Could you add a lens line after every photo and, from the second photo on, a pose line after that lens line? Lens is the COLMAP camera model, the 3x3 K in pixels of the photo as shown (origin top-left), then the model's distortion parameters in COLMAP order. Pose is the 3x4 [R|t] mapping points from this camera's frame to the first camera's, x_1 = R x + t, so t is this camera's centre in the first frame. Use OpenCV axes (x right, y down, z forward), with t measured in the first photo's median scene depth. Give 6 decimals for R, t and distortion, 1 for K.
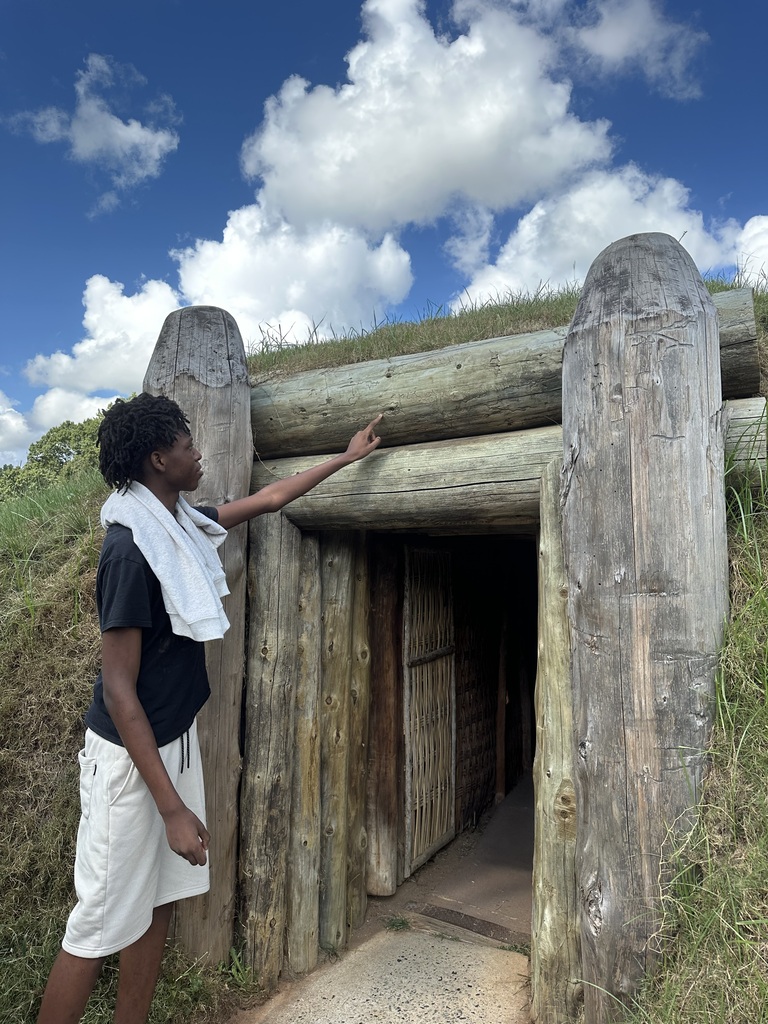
lens RADIAL K [[757.8, 0, 336.6], [0, 757.8, 510.0], [0, 0, 1]] dist [0.072442, -0.080742]
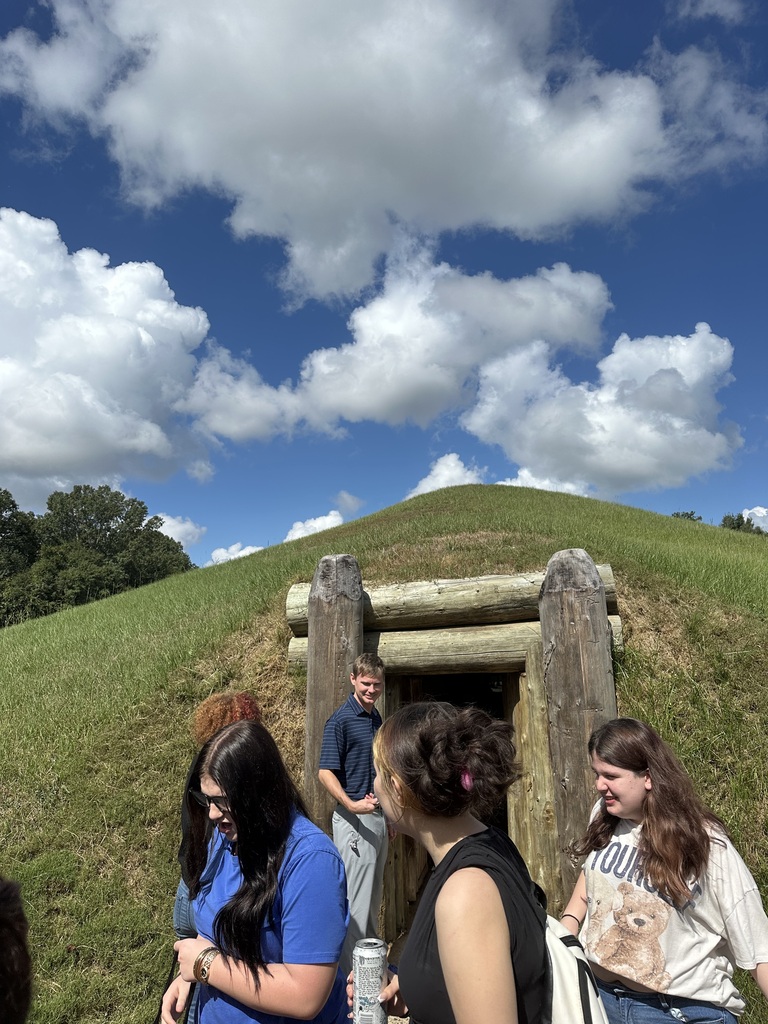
lens RADIAL K [[757.8, 0, 336.6], [0, 757.8, 510.0], [0, 0, 1]] dist [0.072442, -0.080742]
pose [[0.967159, 0.030723, 0.252309, -0.908935], [0.001863, 0.991784, -0.127910, -0.190469], [-0.254166, 0.124179, 0.959155, -1.074659]]
